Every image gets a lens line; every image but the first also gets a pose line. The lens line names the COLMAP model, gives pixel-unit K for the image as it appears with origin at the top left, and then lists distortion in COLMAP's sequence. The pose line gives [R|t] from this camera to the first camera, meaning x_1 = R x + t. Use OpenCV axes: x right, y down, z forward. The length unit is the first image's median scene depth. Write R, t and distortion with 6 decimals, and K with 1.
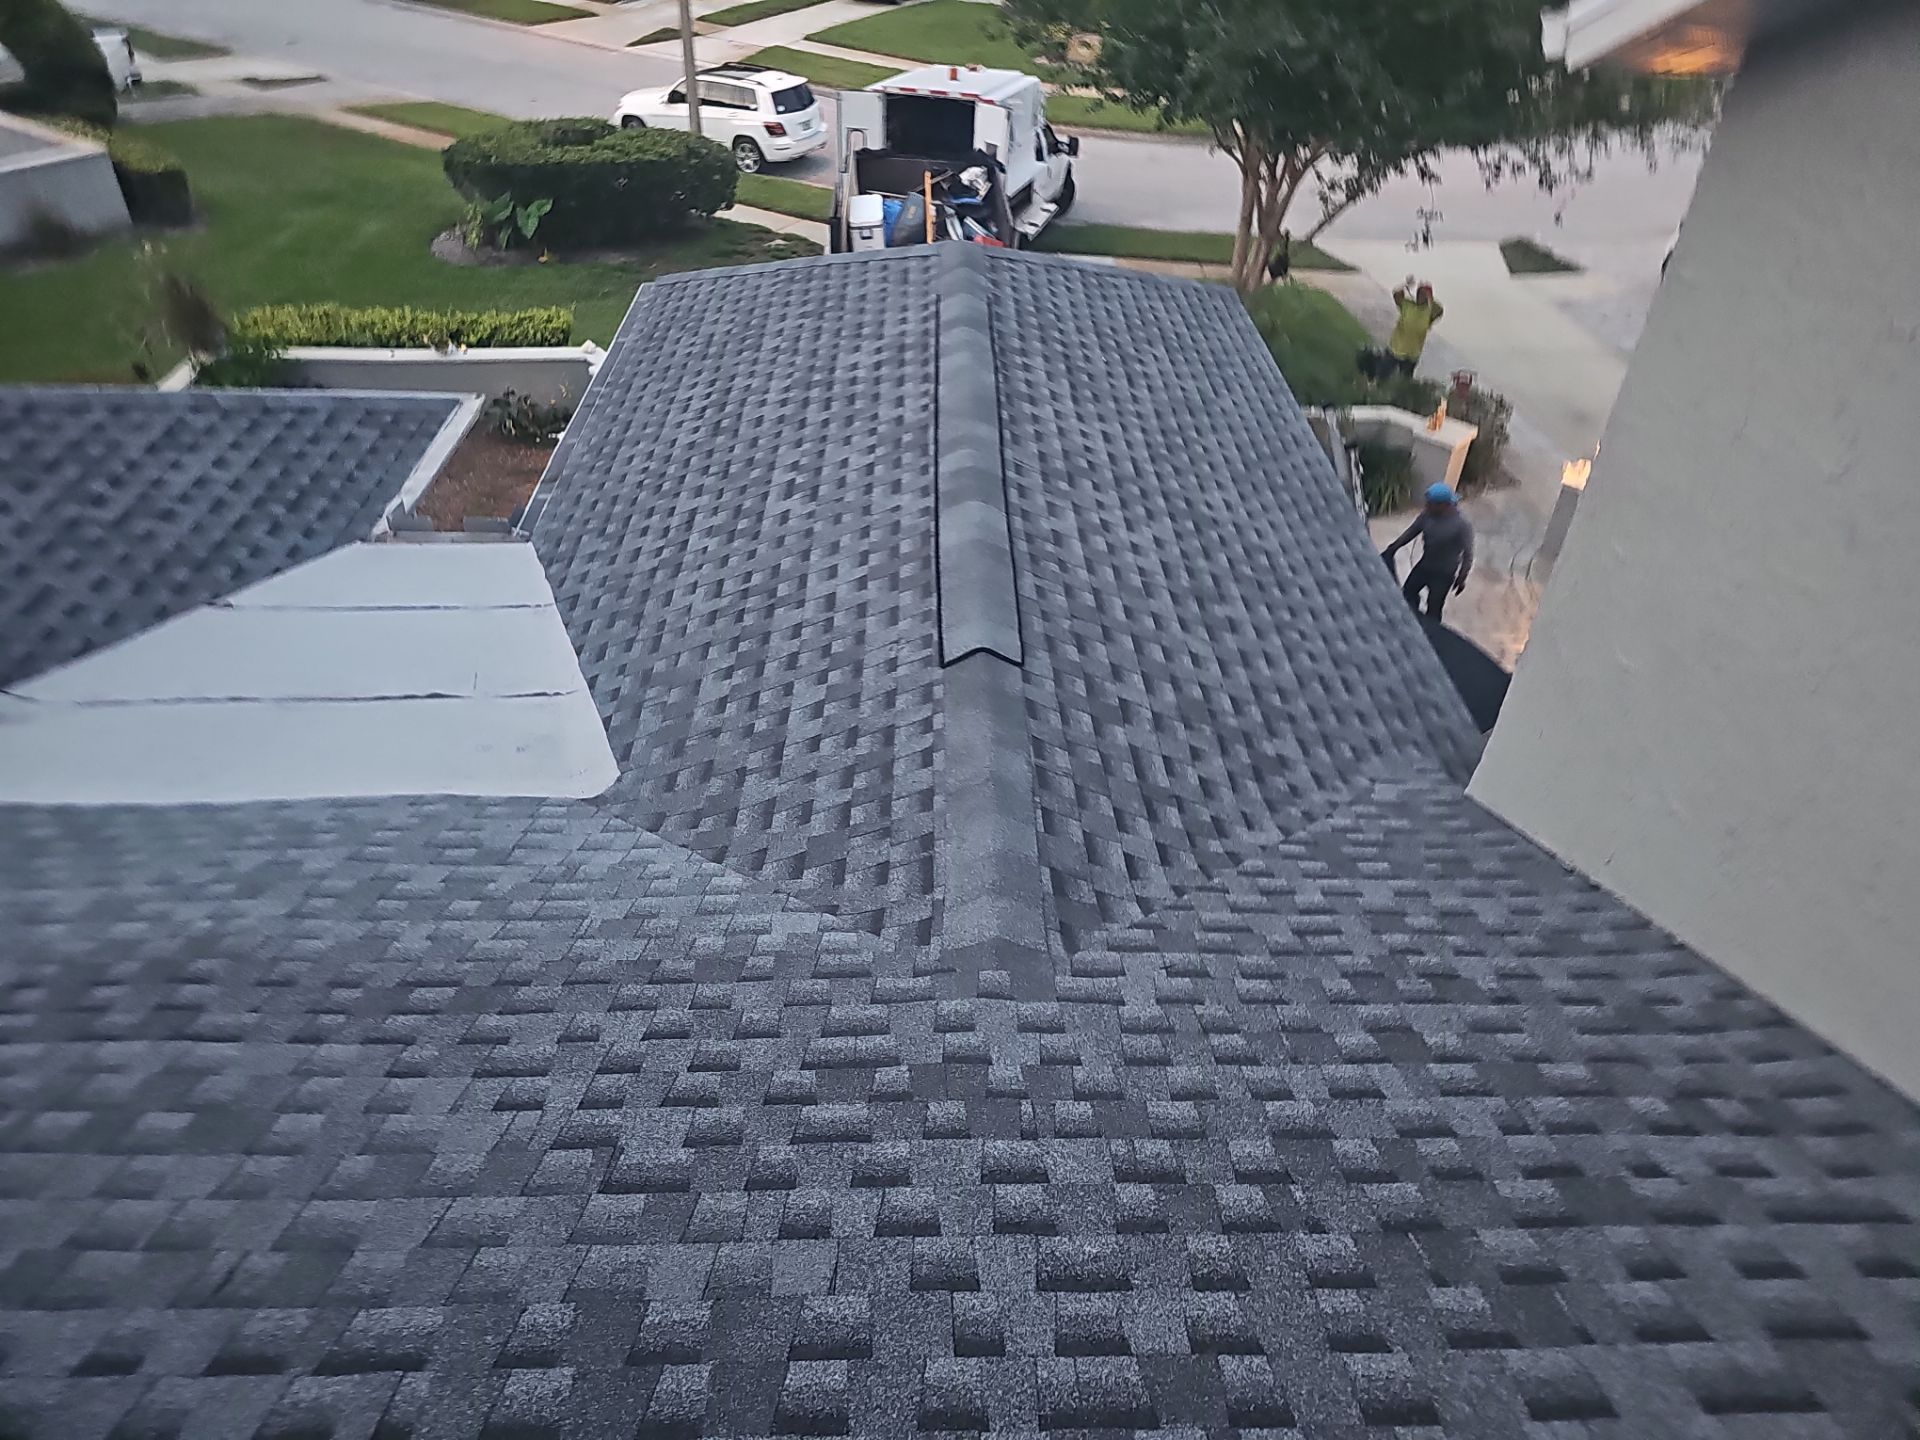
lens RADIAL K [[1279.5, 0, 953.1], [0, 1279.5, 672.2], [0, 0, 1]] dist [0.084574, -0.069617]
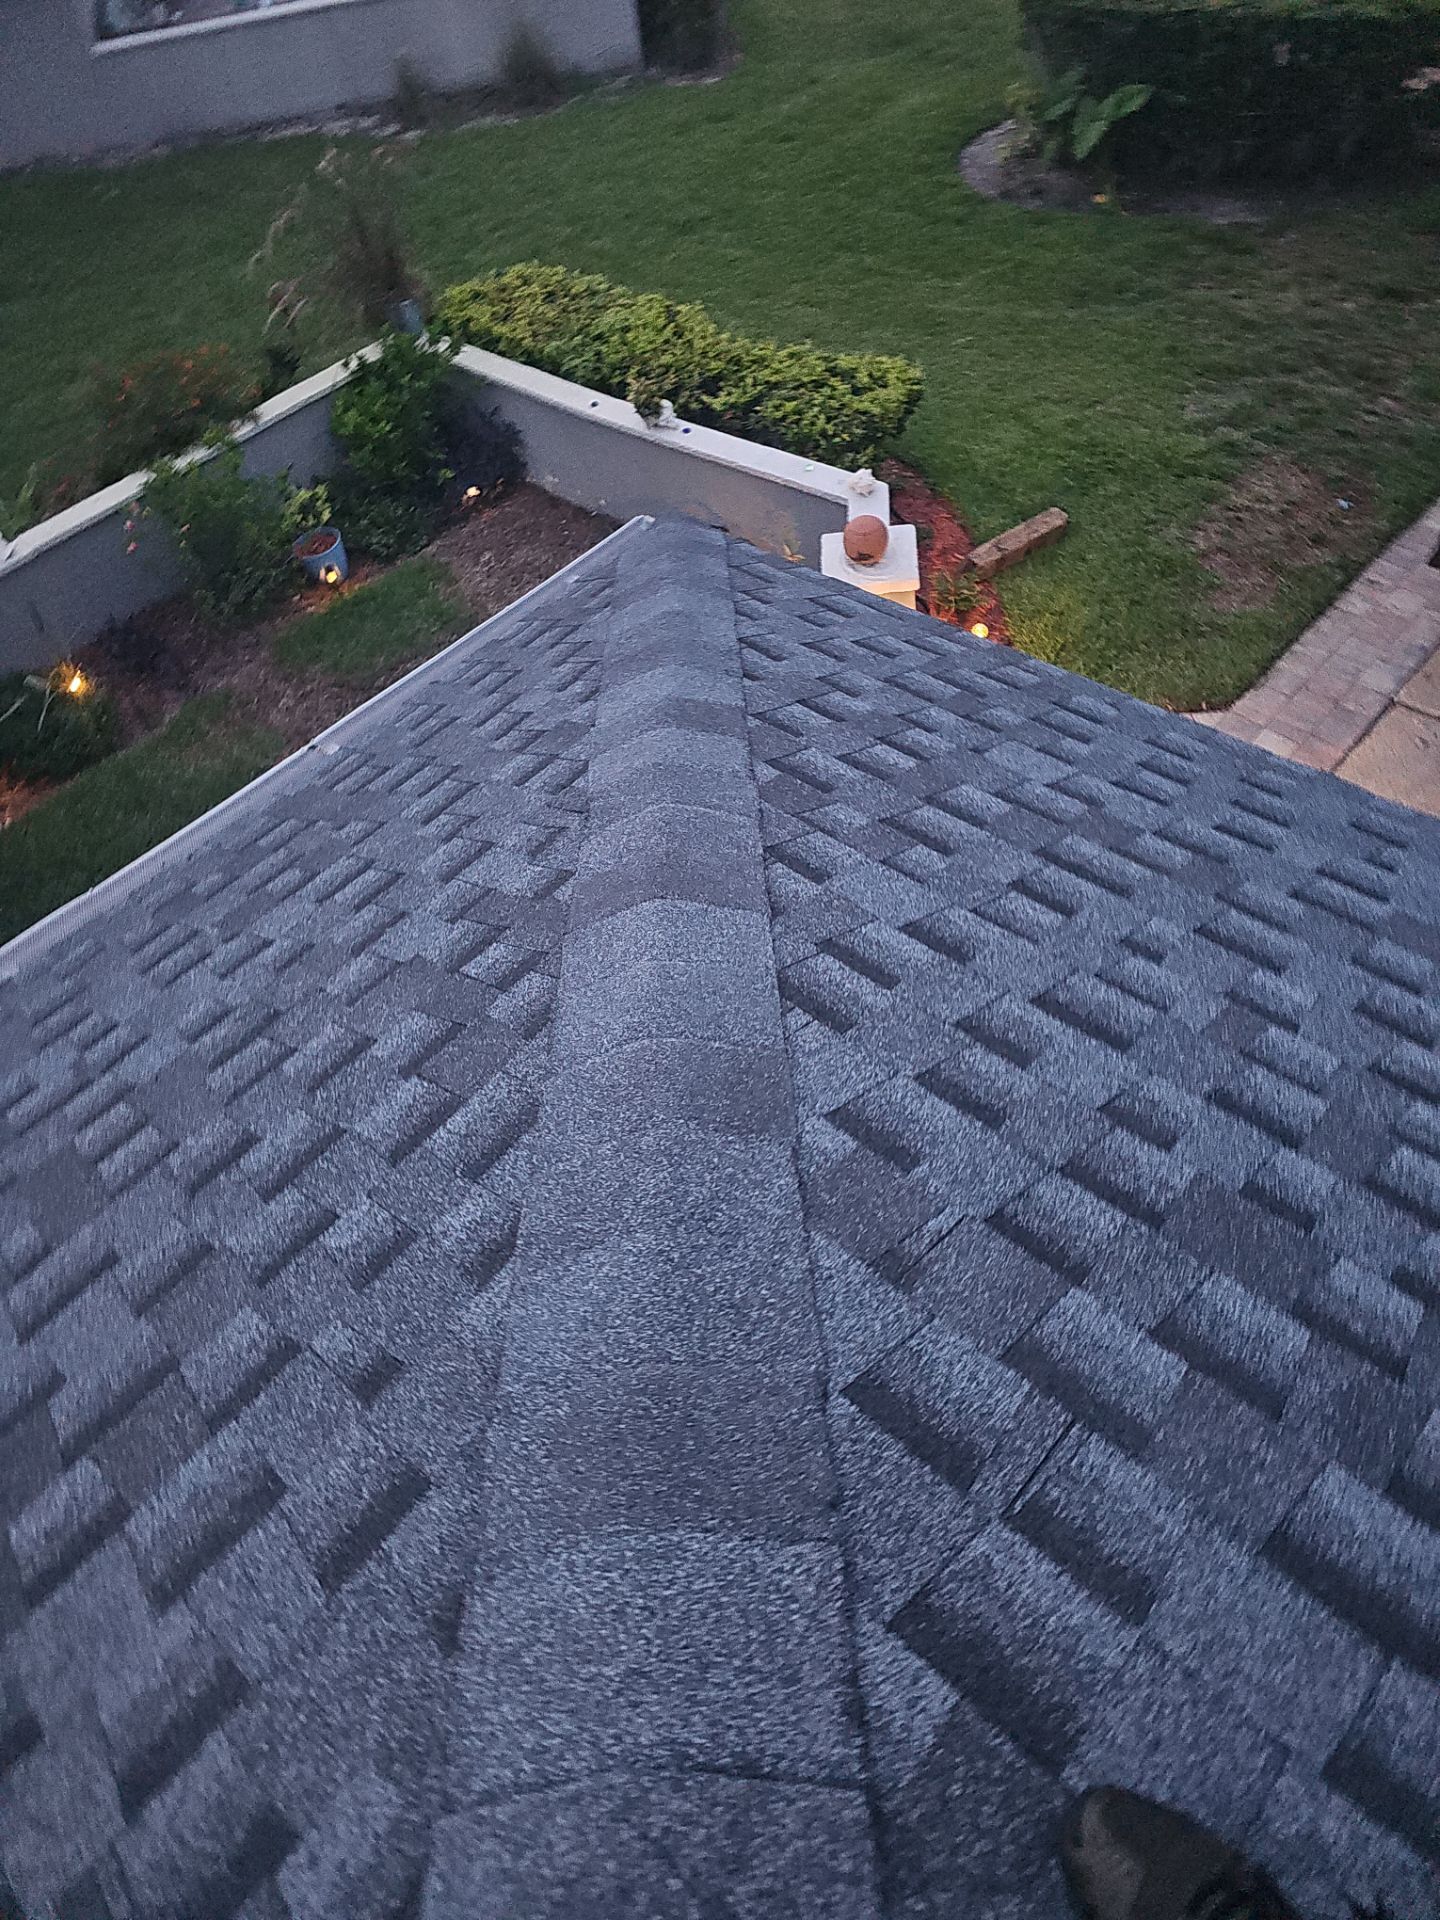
lens RADIAL K [[1253.7, 0, 720.0], [0, 1253.7, 960.0], [0, 0, 1]] dist [0.074040, -0.066083]
pose [[0.729511, 0.459955, -0.506217, 0.011239], [-0.294939, 0.879315, 0.373919, -0.251612], [0.617110, -0.123475, 0.777129, 0.559244]]
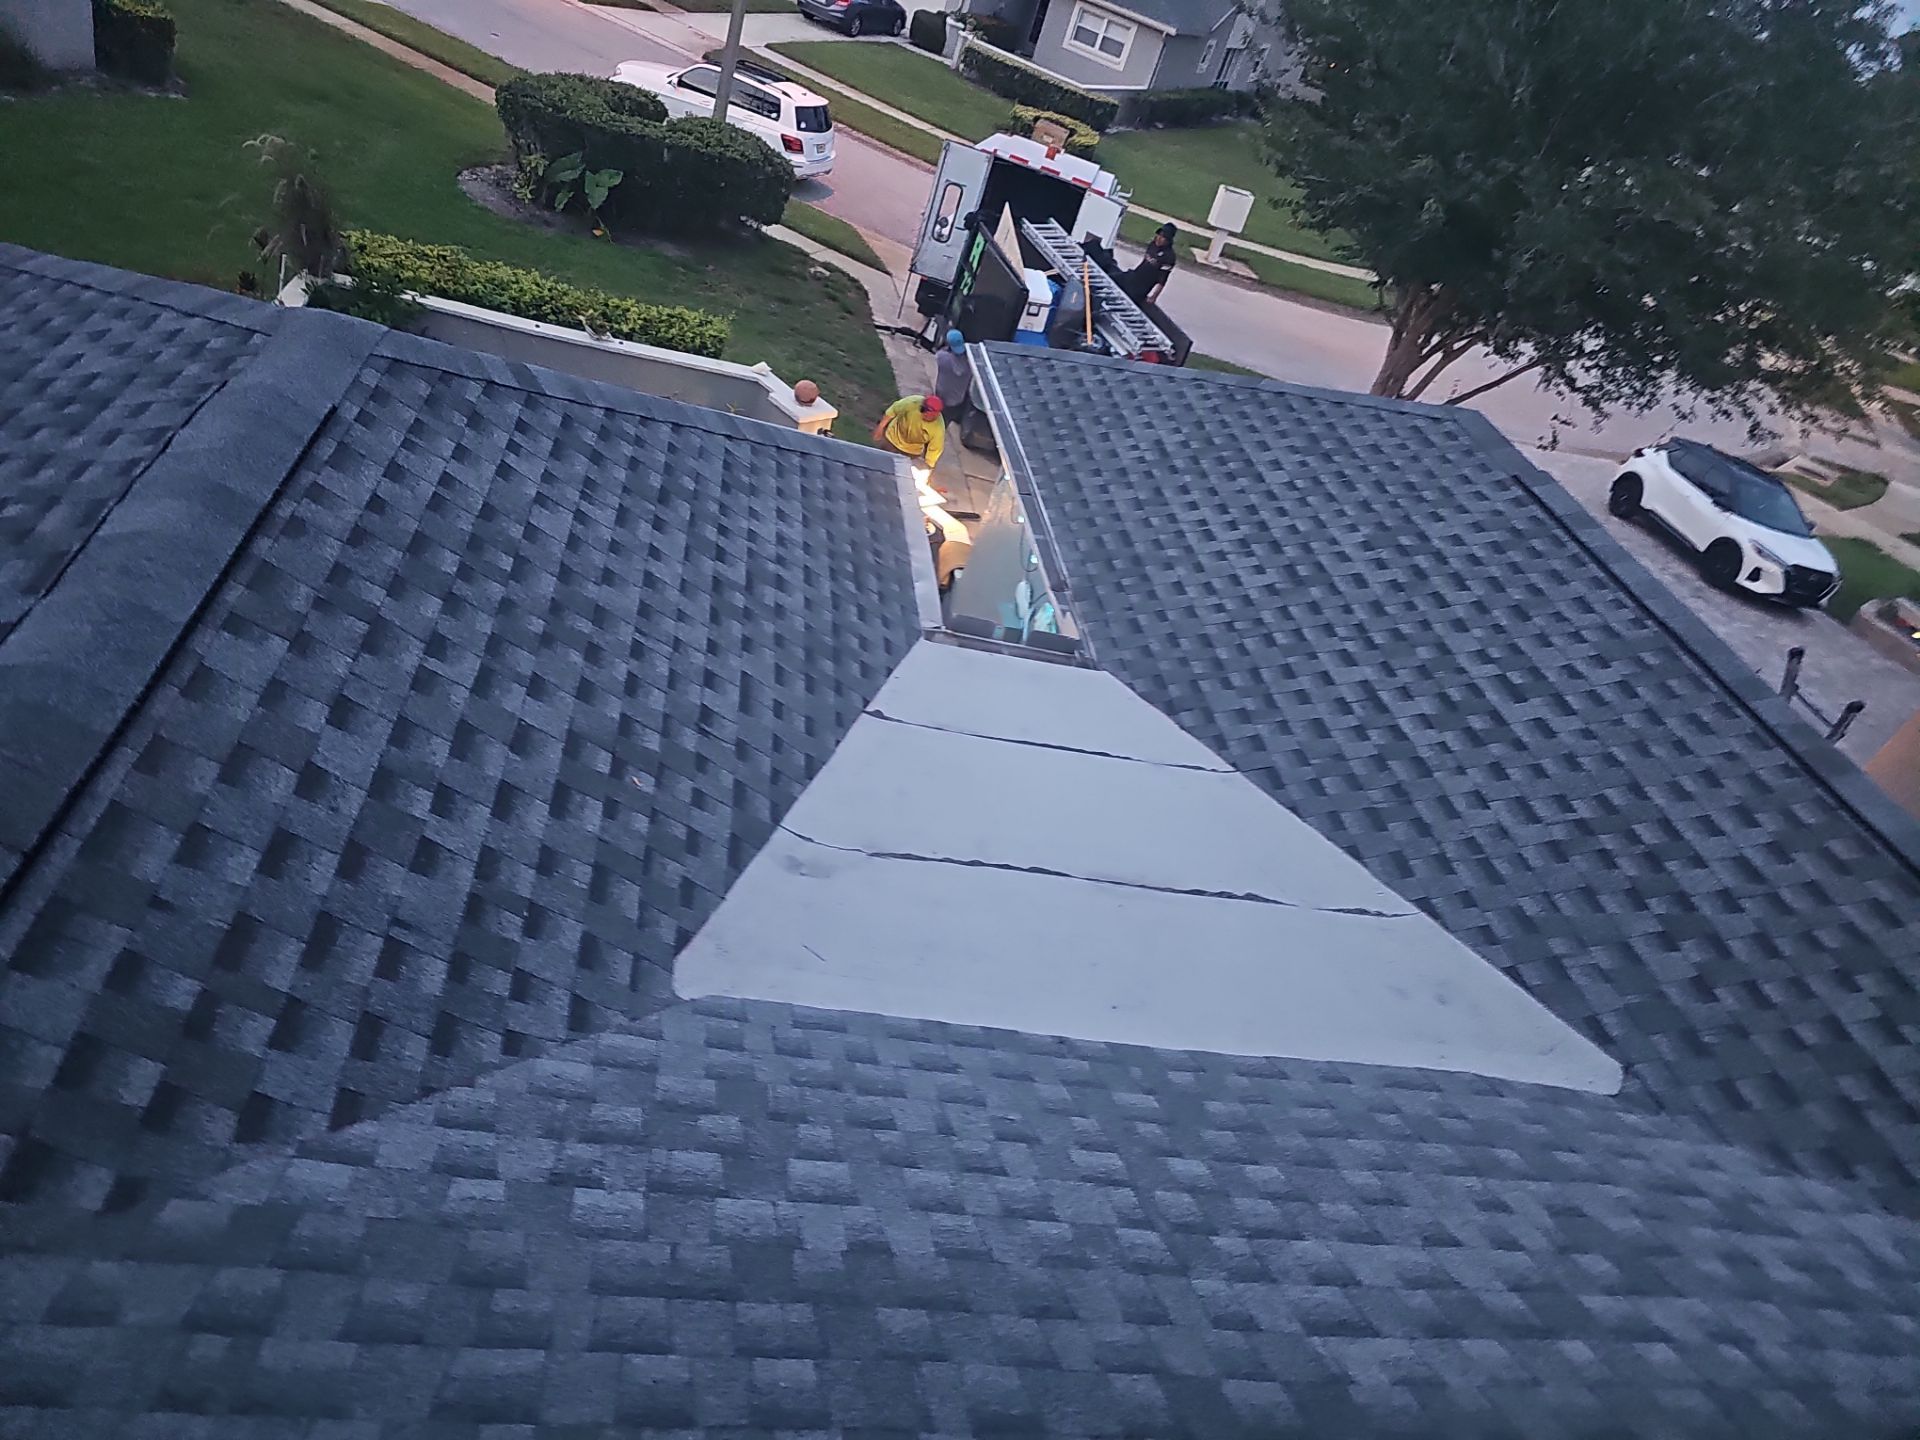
lens RADIAL K [[1253.7, 0, 948.3], [0, 1253.7, 707.0], [0, 0, 1]] dist [0.074040, -0.066083]
pose [[0.958442, 0.164878, 0.232819, -0.322147], [-0.165140, 0.986096, -0.018506, -0.022266], [-0.232633, -0.020711, 0.972344, 0.103089]]
